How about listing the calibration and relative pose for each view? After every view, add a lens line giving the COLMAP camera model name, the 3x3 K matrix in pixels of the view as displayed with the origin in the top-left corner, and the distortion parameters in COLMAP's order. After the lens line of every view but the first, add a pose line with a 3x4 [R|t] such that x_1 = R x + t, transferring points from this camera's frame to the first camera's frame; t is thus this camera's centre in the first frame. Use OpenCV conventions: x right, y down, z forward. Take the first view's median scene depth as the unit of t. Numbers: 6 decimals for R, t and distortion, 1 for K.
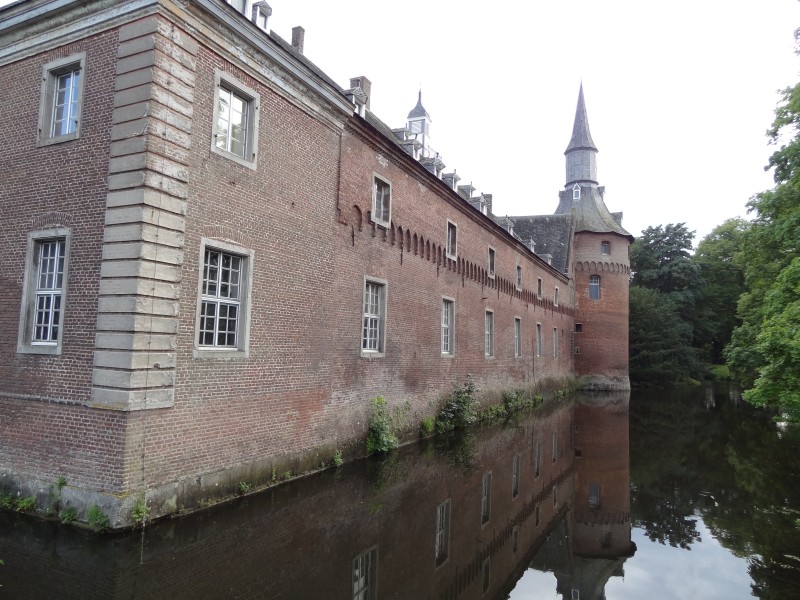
lens RADIAL K [[559.1, 0, 403.1], [0, 559.1, 298.8], [0, 0, 1]] dist [0.003737, 0.005280]
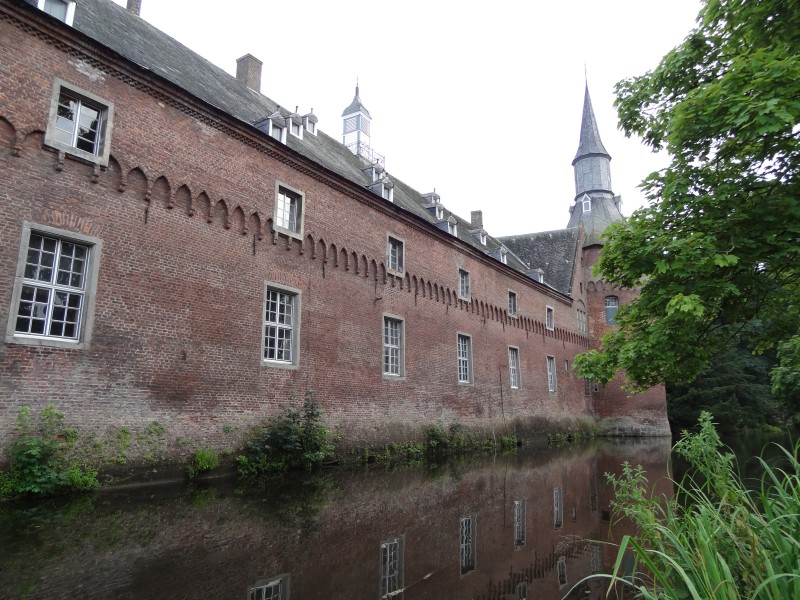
lens RADIAL K [[569.3, 0, 400.0], [0, 569.3, 300.0], [0, 0, 1]] dist [0.002727, 0.000606]
pose [[0.990501, -0.055949, -0.125612, 0.144873], [0.042171, 0.993060, -0.109786, 0.046218], [0.130882, 0.103446, 0.985986, 0.126991]]
